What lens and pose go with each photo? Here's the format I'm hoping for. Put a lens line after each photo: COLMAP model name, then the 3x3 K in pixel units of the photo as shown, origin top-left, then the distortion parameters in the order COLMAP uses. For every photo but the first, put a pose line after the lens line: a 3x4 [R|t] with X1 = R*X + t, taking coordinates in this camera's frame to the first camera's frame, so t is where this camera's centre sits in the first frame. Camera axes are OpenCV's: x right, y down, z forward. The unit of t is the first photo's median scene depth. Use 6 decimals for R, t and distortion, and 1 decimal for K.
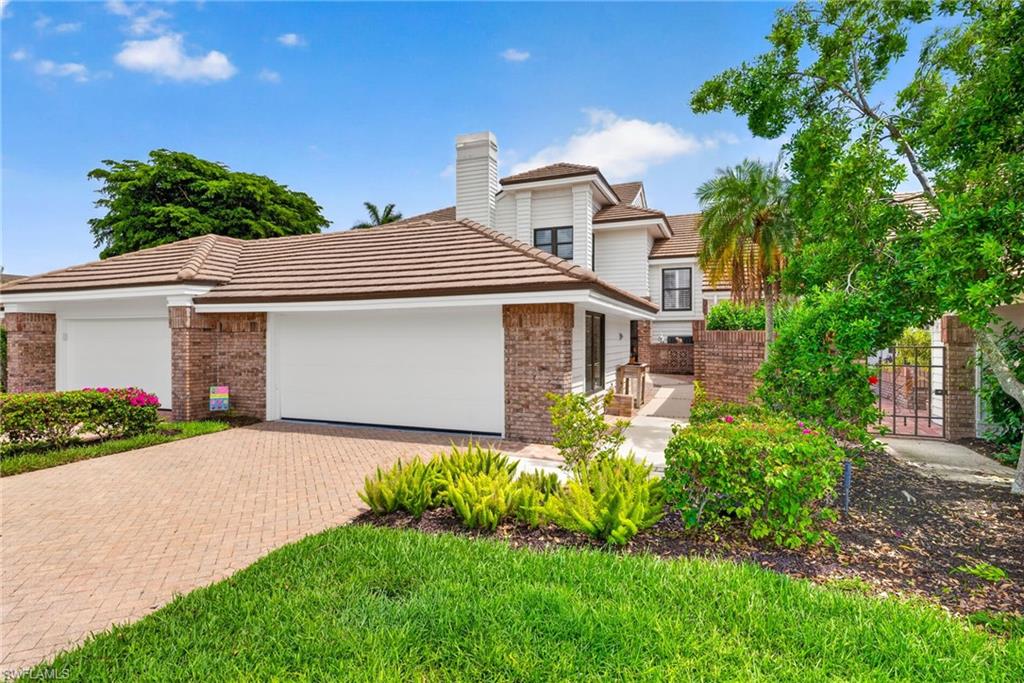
lens RADIAL K [[459.8, 0, 515.0], [0, 459.8, 340.4], [0, 0, 1]] dist [0.004620, -0.001631]
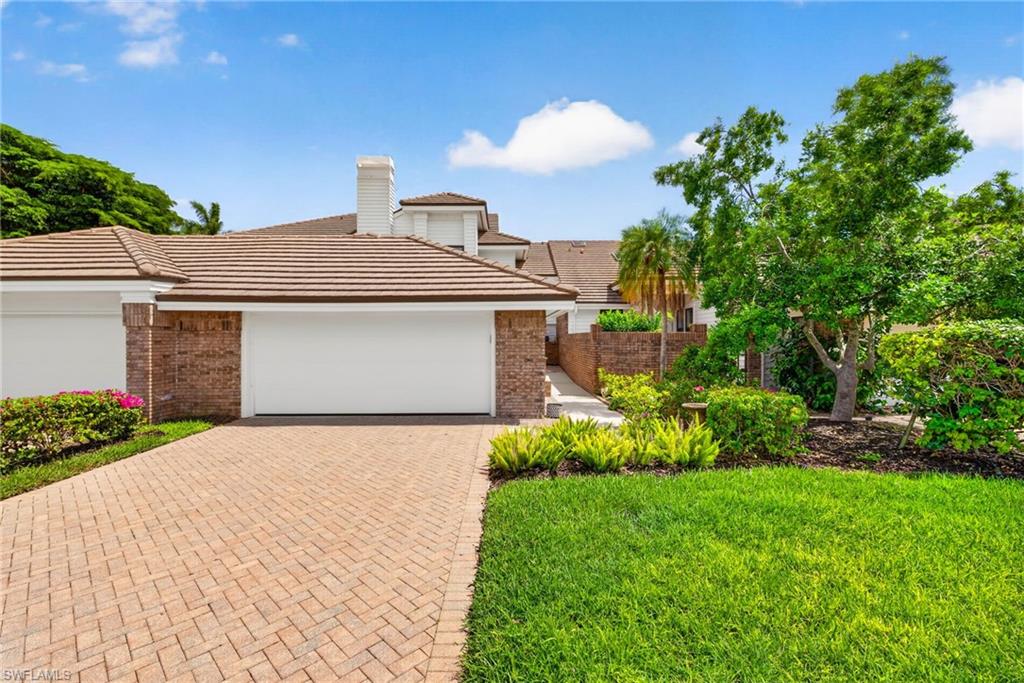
lens RADIAL K [[384.9, 0, 508.8], [0, 384.9, 339.5], [0, 0, 1]] dist [0.001677, -0.000152]
pose [[0.941994, -0.001427, 0.335628, -0.266131], [0.001823, 0.999998, -0.000867, 0.002867], [-0.335626, 0.001428, 0.941994, -0.002704]]
